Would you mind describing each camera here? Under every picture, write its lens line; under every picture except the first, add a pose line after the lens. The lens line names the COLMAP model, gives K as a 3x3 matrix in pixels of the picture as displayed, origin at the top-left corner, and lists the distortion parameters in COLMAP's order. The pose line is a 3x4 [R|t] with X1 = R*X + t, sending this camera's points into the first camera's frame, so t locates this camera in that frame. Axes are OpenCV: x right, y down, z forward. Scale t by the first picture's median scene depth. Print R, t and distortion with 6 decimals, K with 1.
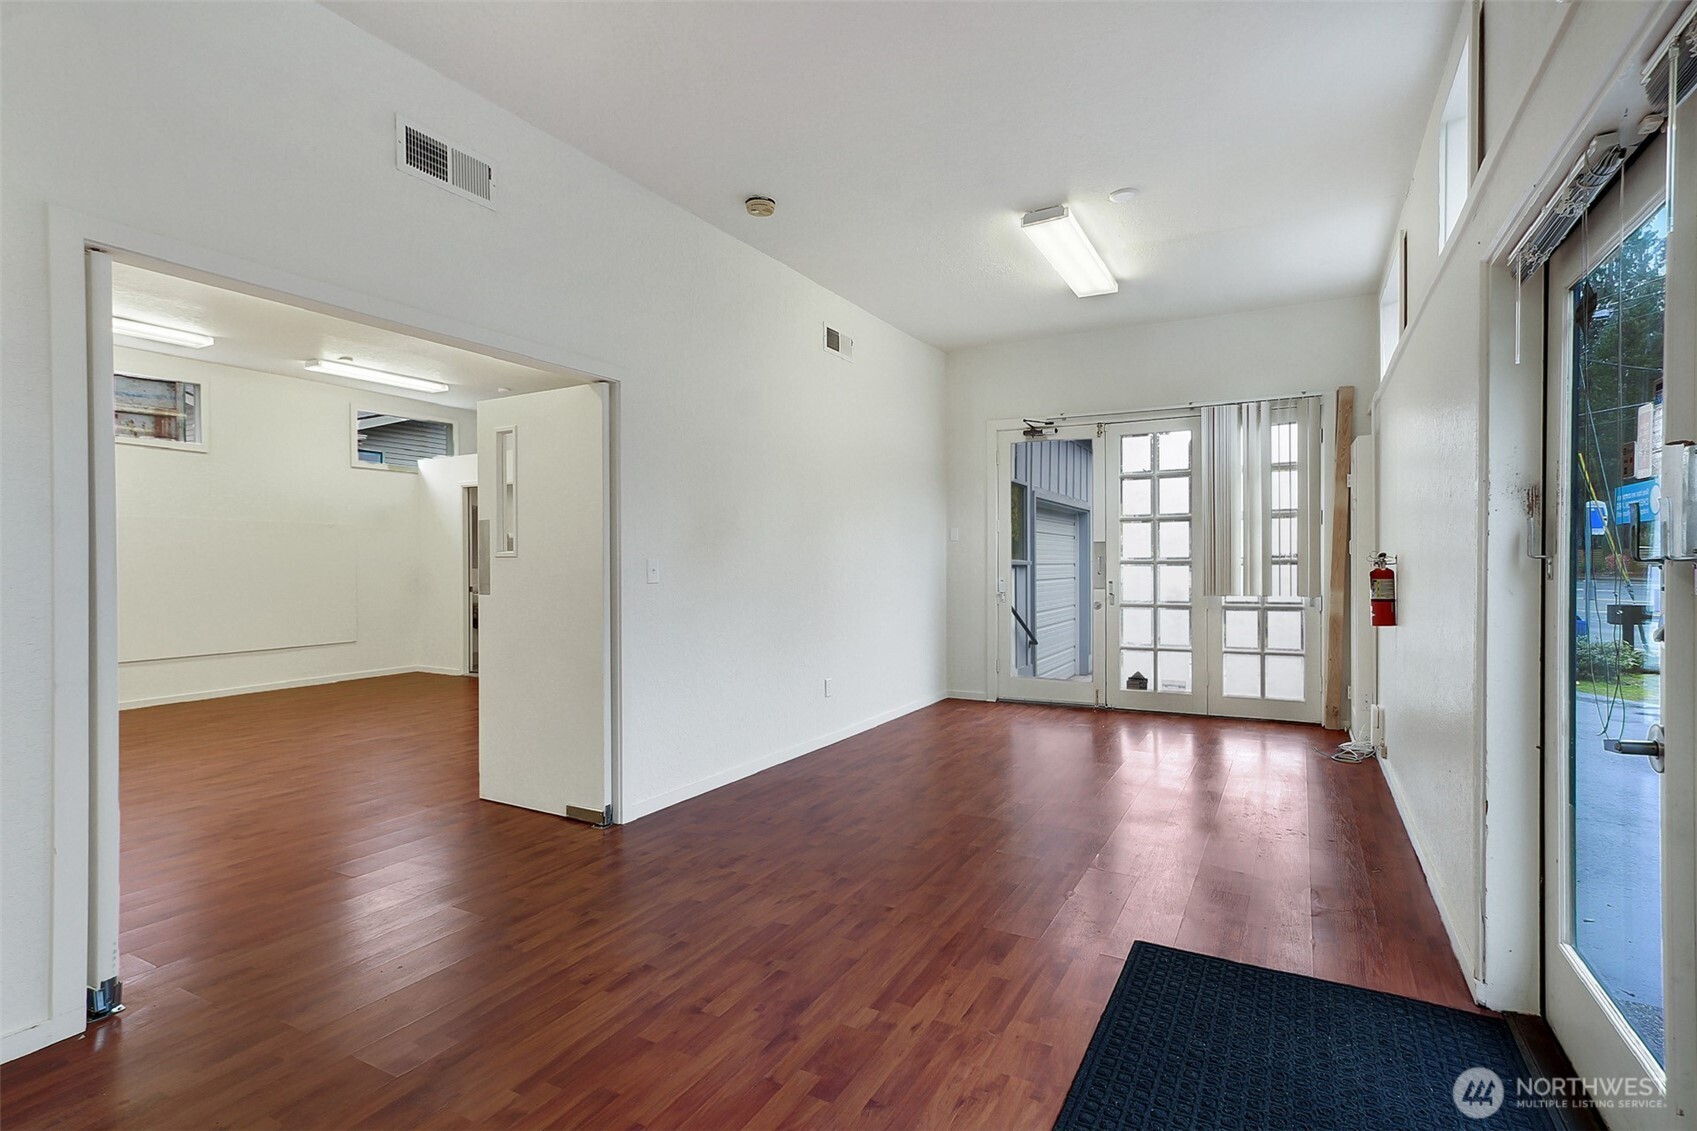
lens RADIAL K [[807.6, 0, 863.0], [0, 807.6, 567.9], [0, 0, 1]] dist [0.012191, 0.001228]
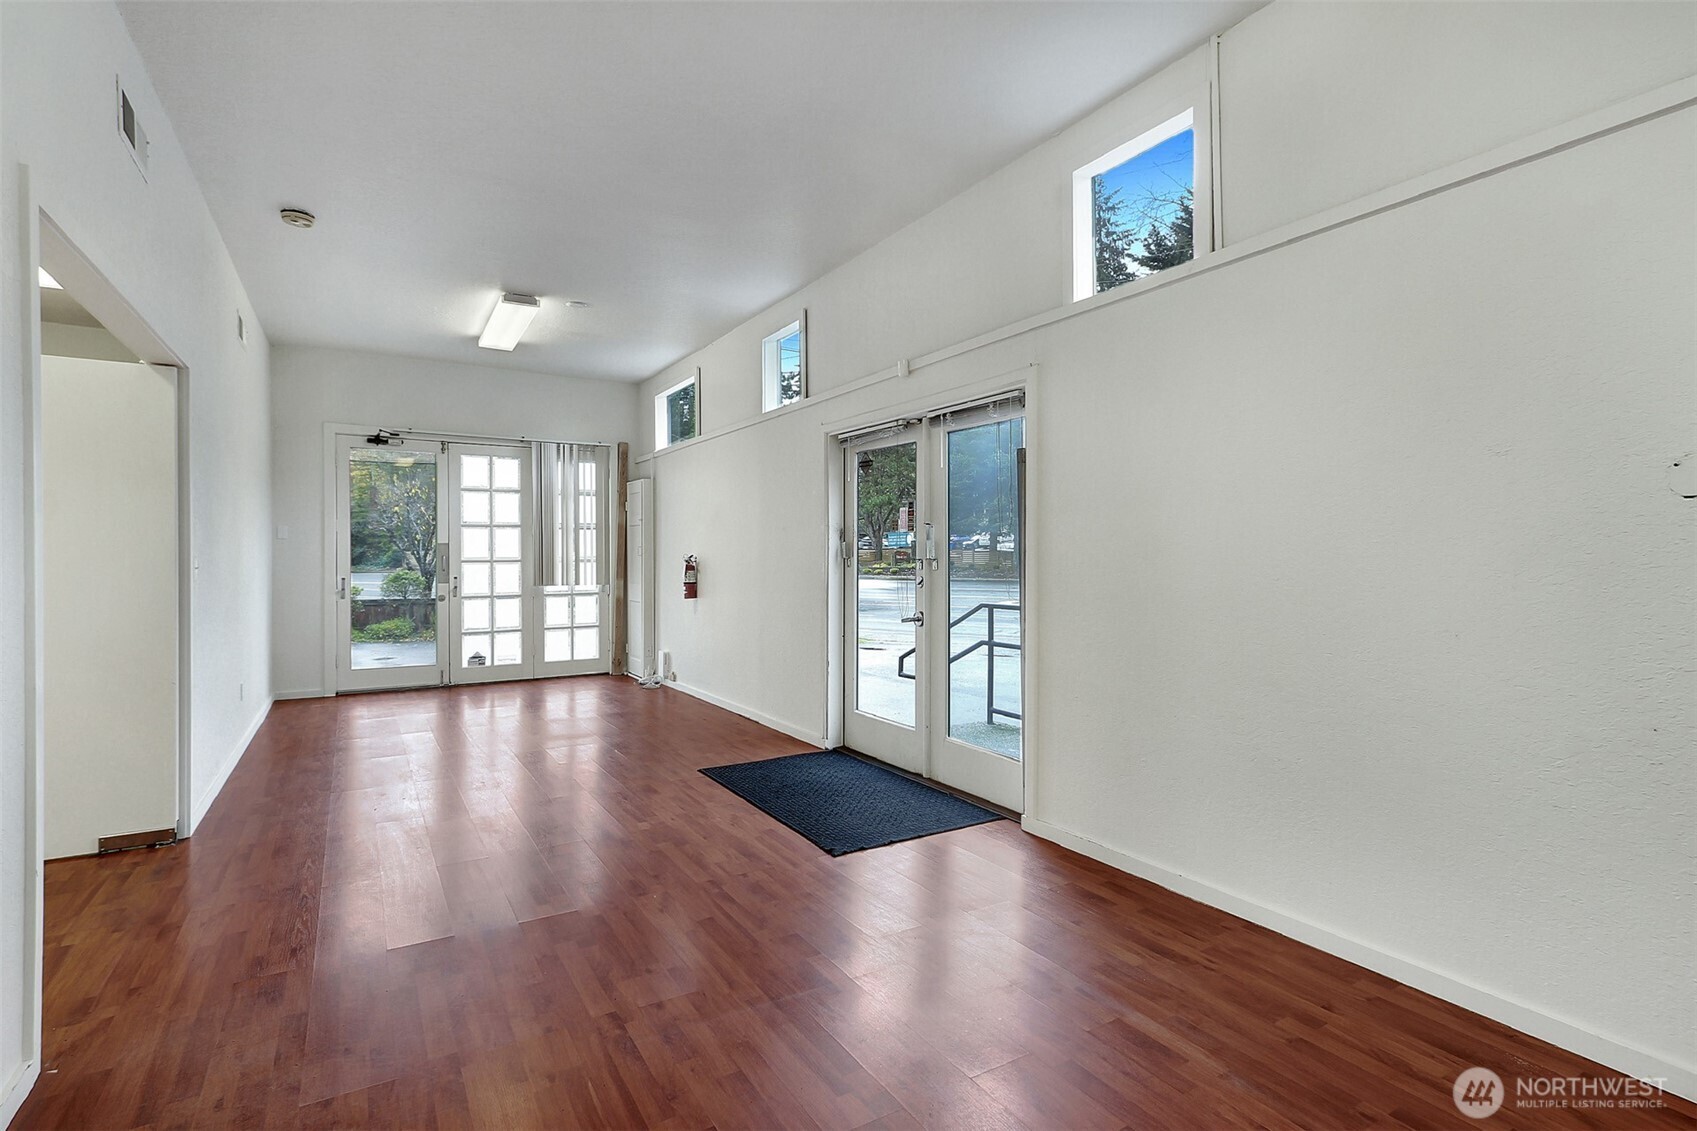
lens RADIAL K [[807.6, 0, 803.4], [0, 807.6, 562.9], [0, 0, 1]] dist [0.012191, 0.001228]
pose [[0.543359, -0.001220, 0.839499, -0.465503], [0.006663, 0.999974, -0.002860, 0.003046], [-0.839474, 0.007147, 0.543353, -0.078678]]
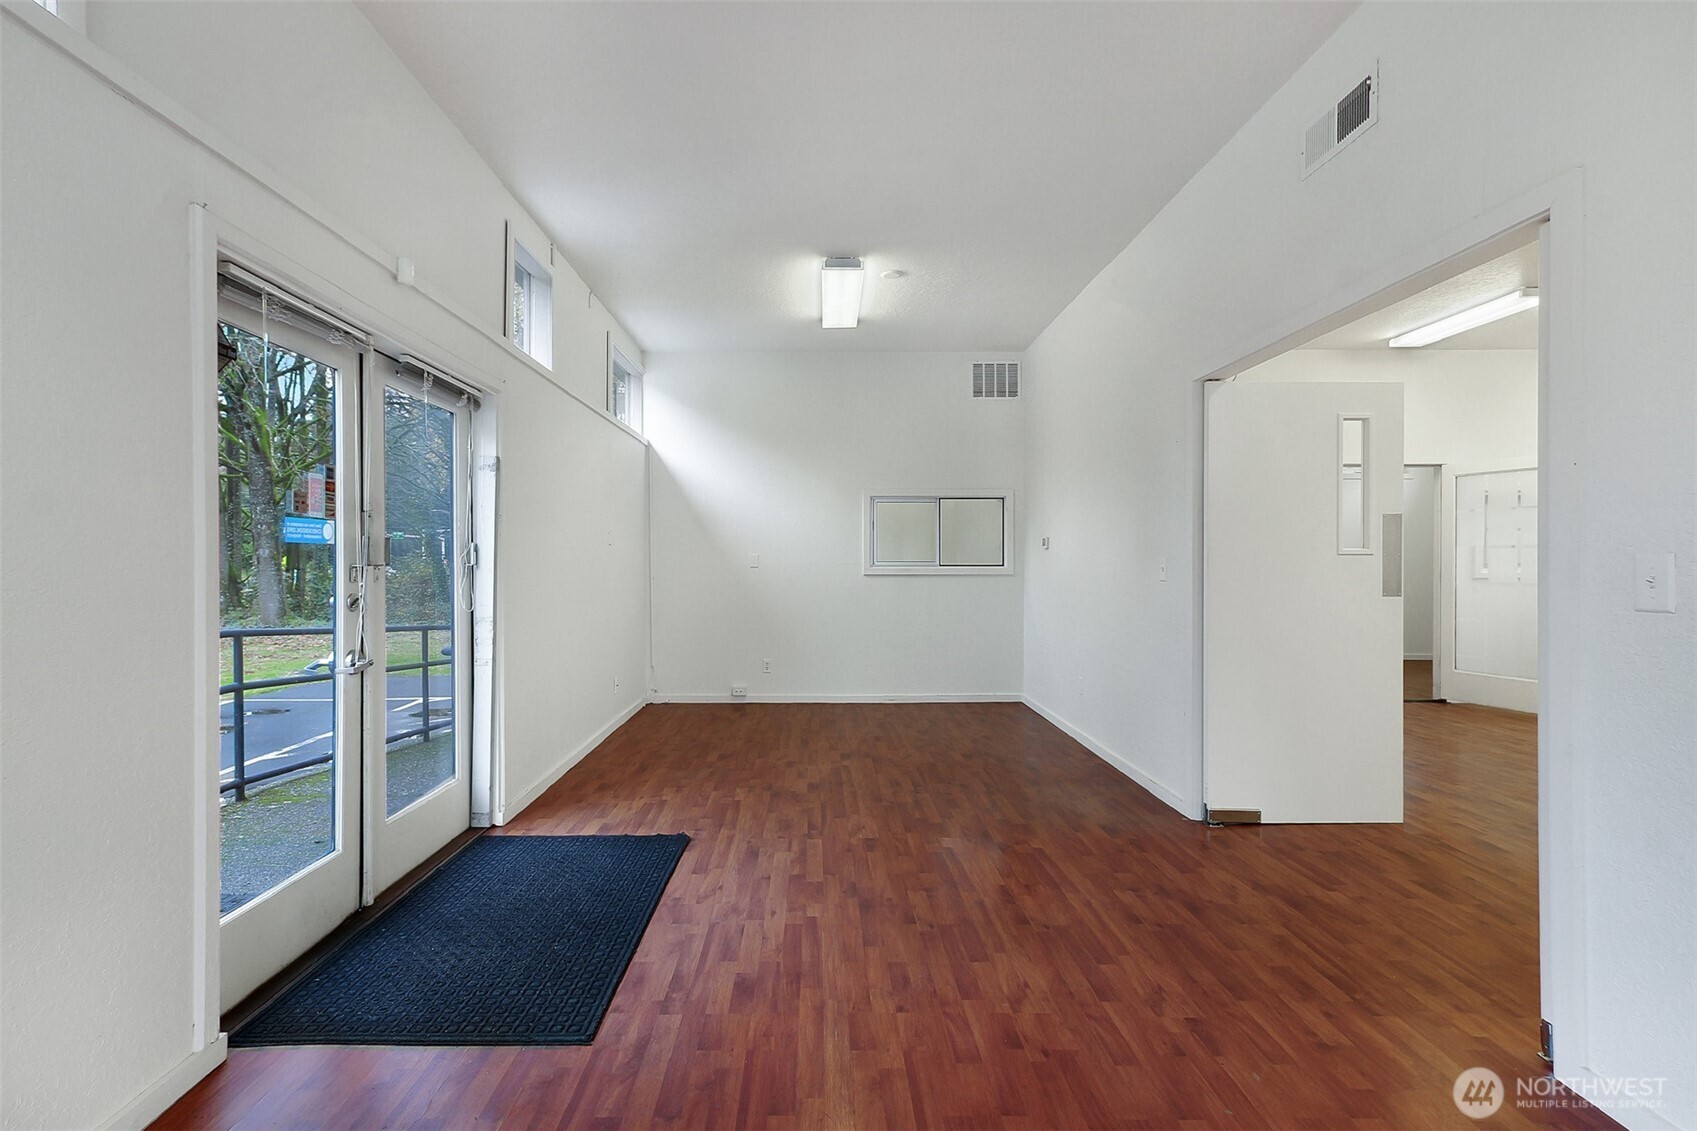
lens RADIAL K [[807.6, 0, 834.0], [0, 807.6, 565.0], [0, 0, 1]] dist [0.012191, 0.001228]
pose [[-0.870673, 0.004633, -0.491840, 0.230027], [0.000570, 0.999964, 0.008410, -0.006321], [0.491862, 0.007042, -0.870645, 0.804568]]
